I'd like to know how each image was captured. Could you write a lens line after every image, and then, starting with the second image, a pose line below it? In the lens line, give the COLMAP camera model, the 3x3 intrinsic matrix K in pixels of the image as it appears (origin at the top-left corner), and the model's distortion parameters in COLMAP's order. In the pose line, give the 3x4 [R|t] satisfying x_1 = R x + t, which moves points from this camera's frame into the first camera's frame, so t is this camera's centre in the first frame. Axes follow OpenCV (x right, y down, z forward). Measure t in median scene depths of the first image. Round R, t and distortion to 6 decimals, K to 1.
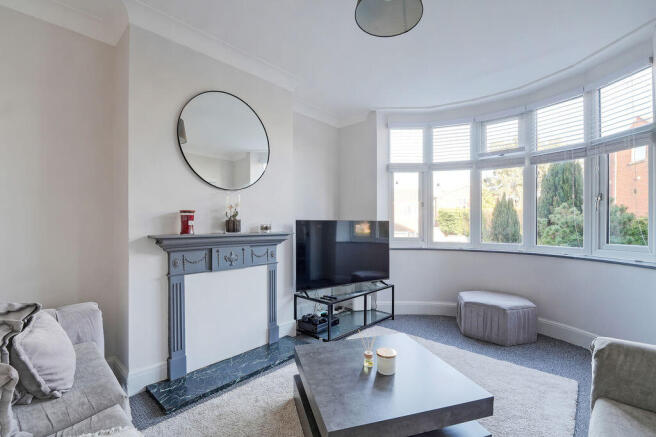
lens RADIAL K [[293.8, 0, 328.0], [0, 293.8, 228.3], [0, 0, 1]] dist [-0.018224, -0.000250]
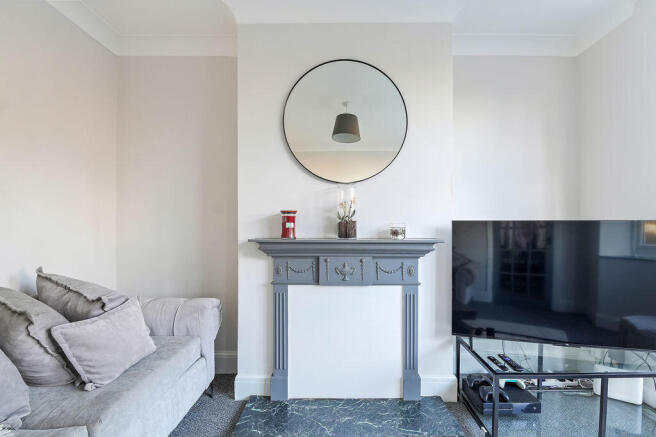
lens RADIAL K [[293.8, 0, 328.0], [0, 293.8, 228.3], [0, 0, 1]] dist [-0.018224, -0.000250]
pose [[0.669421, 0.009309, -0.742825, 0.212359], [-0.011120, 0.999935, 0.002510, -0.011574], [0.742800, 0.006580, 0.669481, 0.452155]]
